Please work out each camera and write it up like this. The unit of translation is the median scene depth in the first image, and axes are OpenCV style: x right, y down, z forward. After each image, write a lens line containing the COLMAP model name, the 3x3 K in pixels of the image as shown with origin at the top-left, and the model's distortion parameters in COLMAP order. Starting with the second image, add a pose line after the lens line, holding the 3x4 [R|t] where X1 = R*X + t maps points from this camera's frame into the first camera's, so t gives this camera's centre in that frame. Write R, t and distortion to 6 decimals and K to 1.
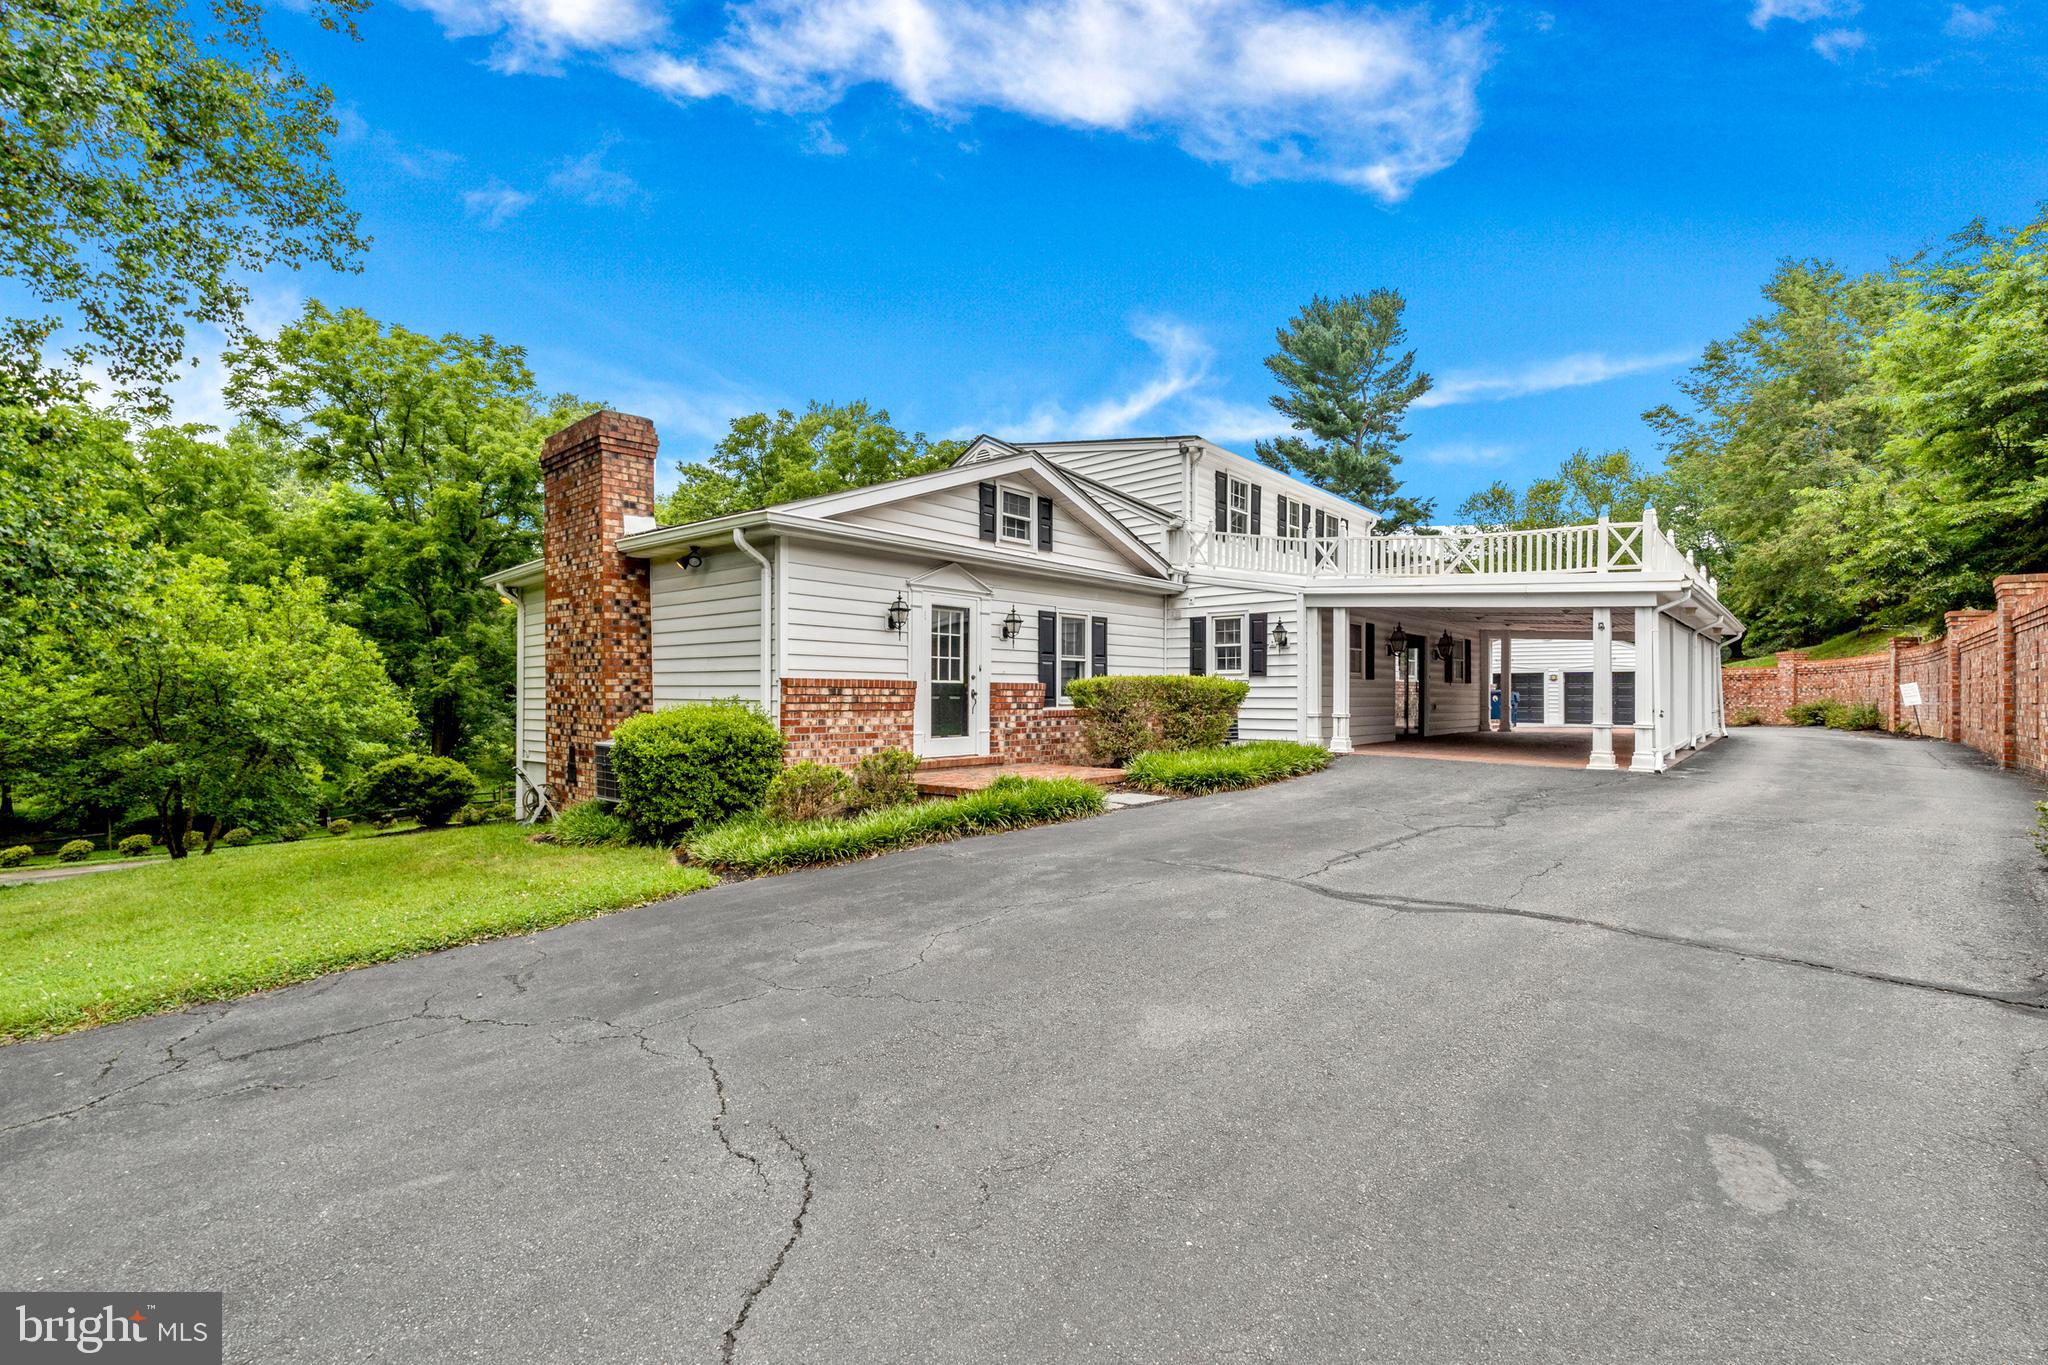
lens RADIAL K [[892.3, 0, 1022.2], [0, 892.3, 700.9], [0, 0, 1]] dist [-0.001671, -0.000162]
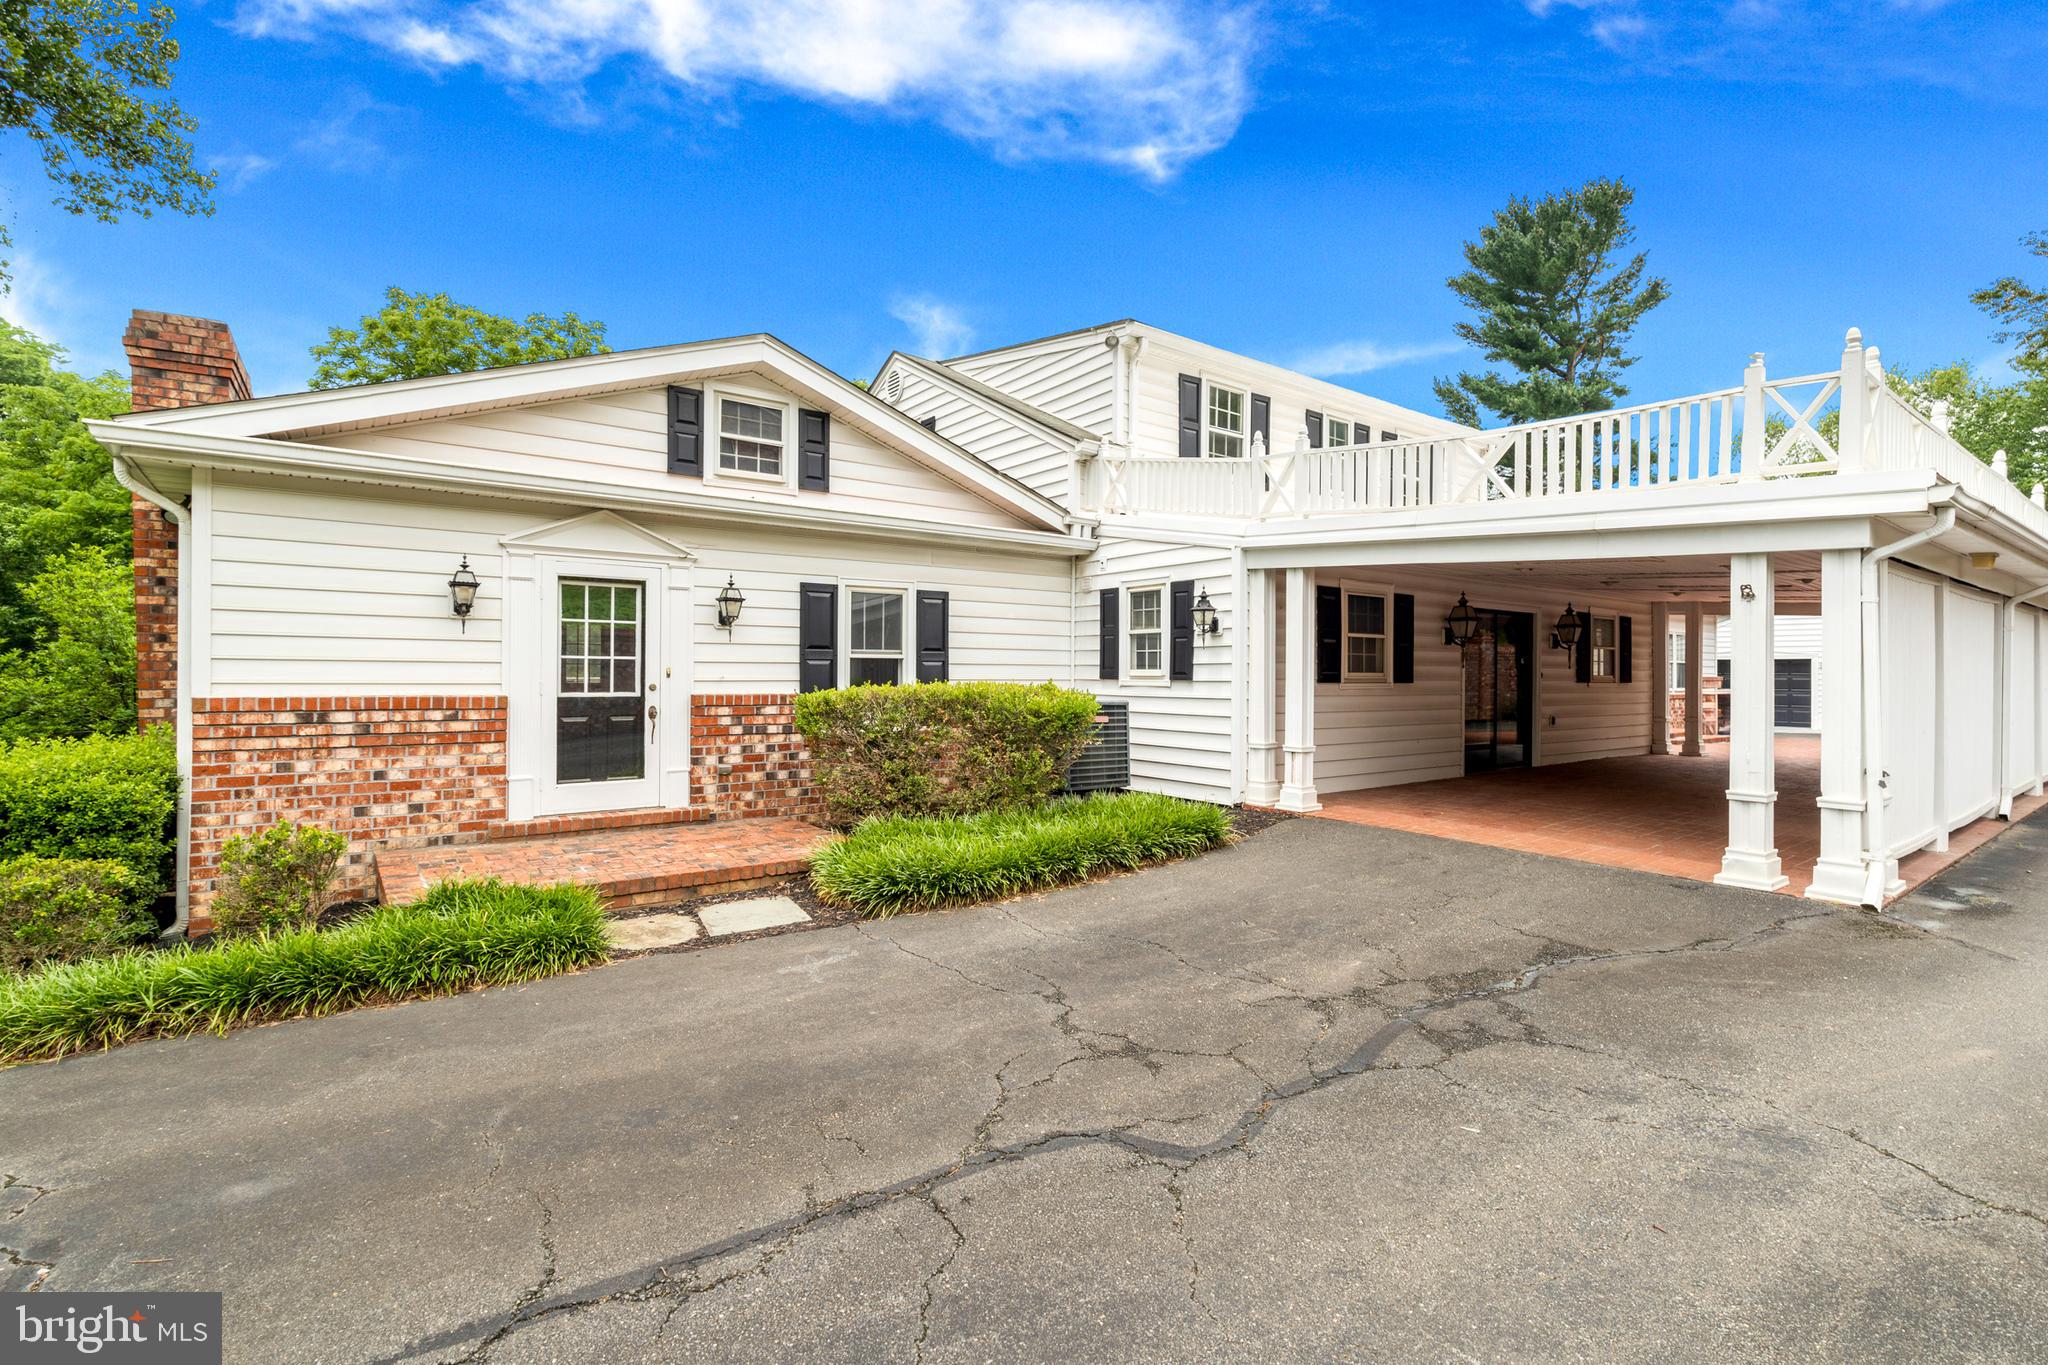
lens RADIAL K [[926.8, 0, 1024.0], [0, 926.8, 682.5], [0, 0, 1]] dist [-0.001048, -0.001002]
pose [[0.978906, 0.003461, -0.204283, 0.302428], [-0.003467, 0.999994, 0.000327, -0.027362], [0.204283, 0.000388, 0.978912, 0.349637]]
